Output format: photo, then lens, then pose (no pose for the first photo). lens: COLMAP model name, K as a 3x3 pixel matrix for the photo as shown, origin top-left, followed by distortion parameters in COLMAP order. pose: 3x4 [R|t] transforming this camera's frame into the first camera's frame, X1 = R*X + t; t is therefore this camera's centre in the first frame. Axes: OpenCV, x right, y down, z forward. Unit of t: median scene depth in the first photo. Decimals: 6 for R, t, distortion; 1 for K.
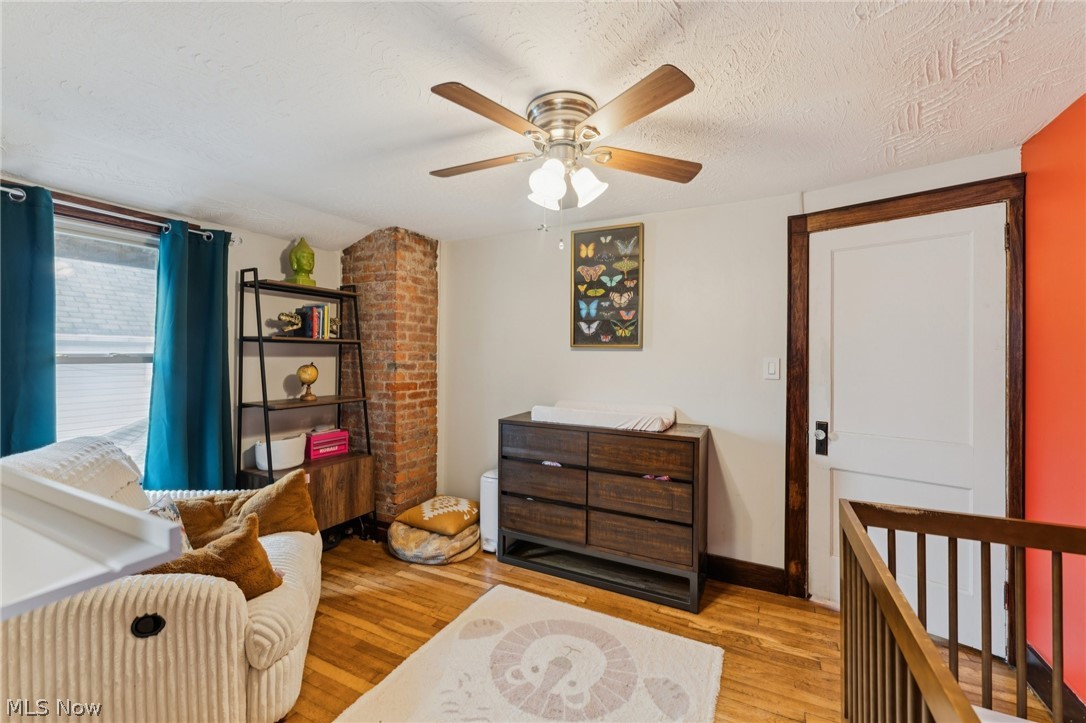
lens RADIAL K [[436.8, 0, 543.1], [0, 436.8, 354.5], [0, 0, 1]] dist [-0.003588, 0.000723]
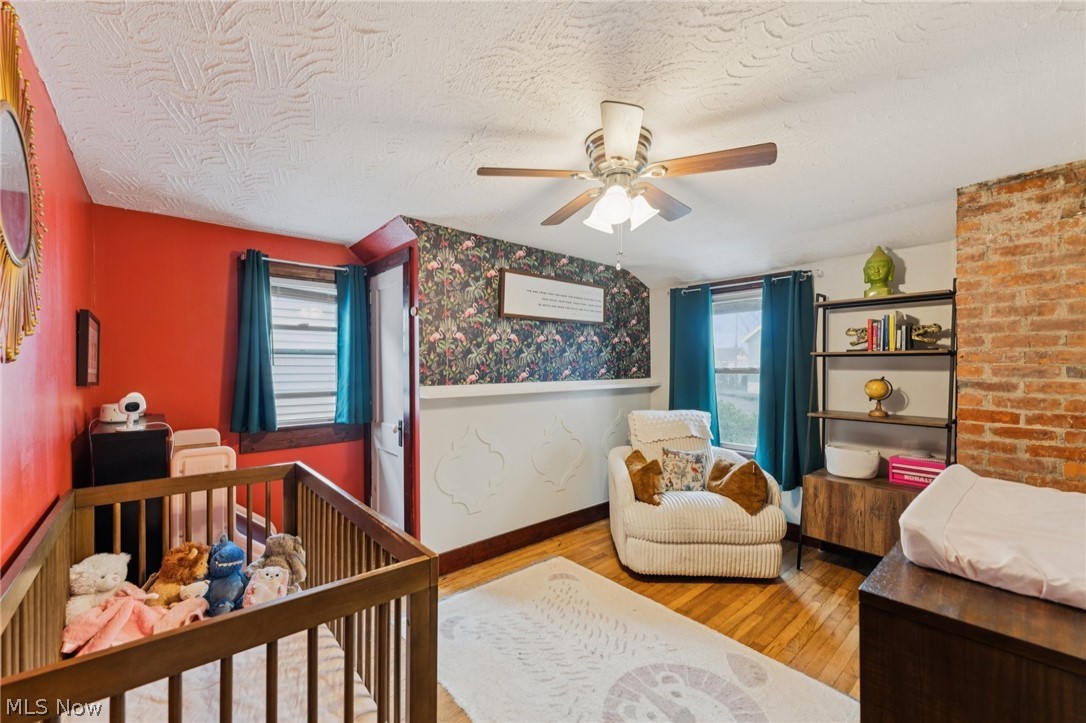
lens RADIAL K [[436.8, 0, 542.6], [0, 436.8, 367.4], [0, 0, 1]] dist [-0.003588, 0.000723]
pose [[-0.385868, -0.004339, -0.922544, 0.616986], [-0.005683, 0.999981, -0.002326, 0.005038], [0.922537, 0.004345, -0.385885, 0.688047]]
